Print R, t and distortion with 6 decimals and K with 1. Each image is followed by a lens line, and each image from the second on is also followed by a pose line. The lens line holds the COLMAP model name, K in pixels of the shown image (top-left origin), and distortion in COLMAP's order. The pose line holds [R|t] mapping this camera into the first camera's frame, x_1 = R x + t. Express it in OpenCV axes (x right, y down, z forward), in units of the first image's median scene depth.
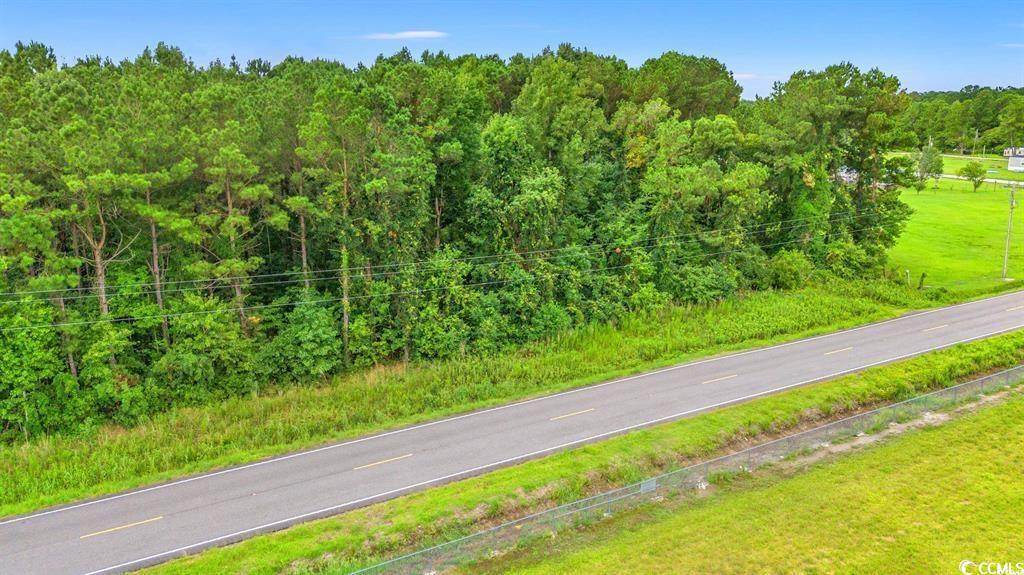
lens RADIAL K [[749.1, 0, 512.0], [0, 749.1, 287.5], [0, 0, 1]] dist [0.069544, -0.066541]
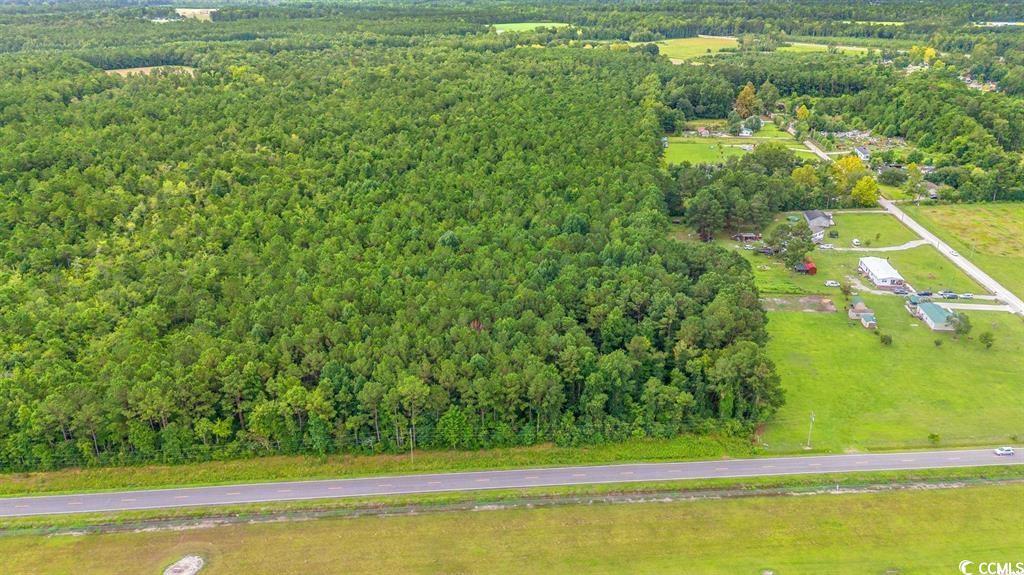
lens RADIAL K [[749.1, 0, 512.0], [0, 749.1, 287.5], [0, 0, 1]] dist [0.069544, -0.066541]
pose [[0.899496, 0.166468, -0.403974, 1.177093], [-0.098537, 0.978045, 0.183624, -1.475308], [0.425672, -0.125363, 0.896151, -2.585710]]
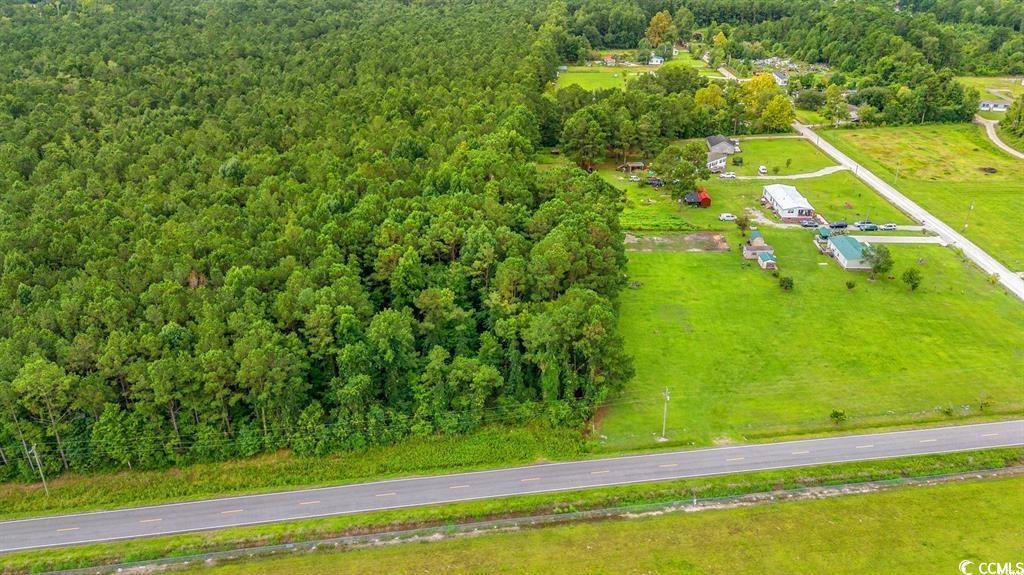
lens RADIAL K [[749.1, 0, 512.0], [0, 749.1, 287.5], [0, 0, 1]] dist [0.069544, -0.066541]
pose [[0.929474, 0.158448, -0.333126, 1.434279], [-0.084501, 0.970494, 0.225834, -1.170211], [0.359080, -0.181757, 0.915437, -1.007162]]
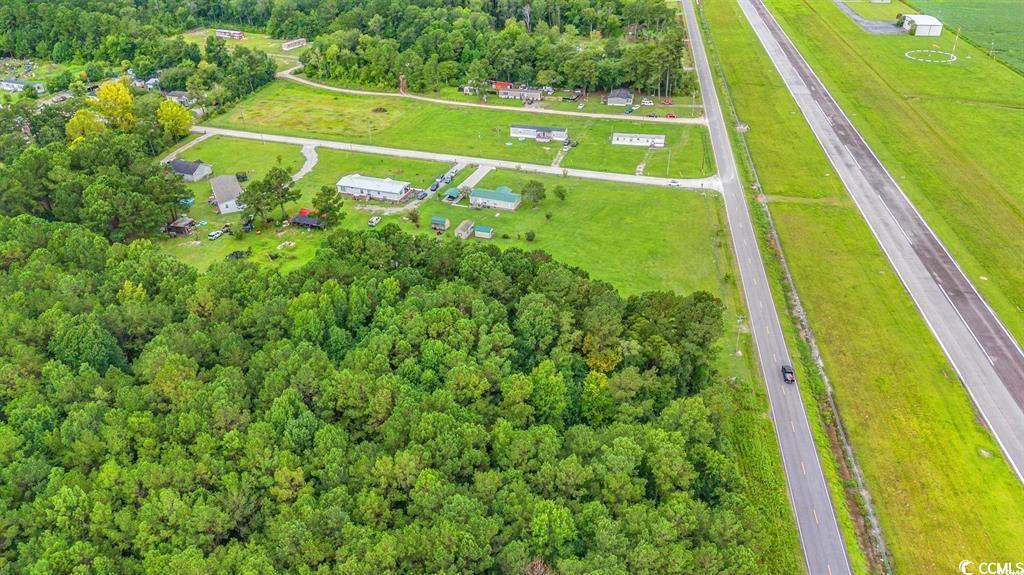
lens RADIAL K [[749.1, 0, 512.0], [0, 749.1, 287.5], [0, 0, 1]] dist [0.069544, -0.066541]
pose [[0.628338, -0.396366, 0.669392, -1.946746], [0.187709, 0.912290, 0.363996, -1.868057], [-0.754955, -0.103061, 0.647627, 0.180453]]
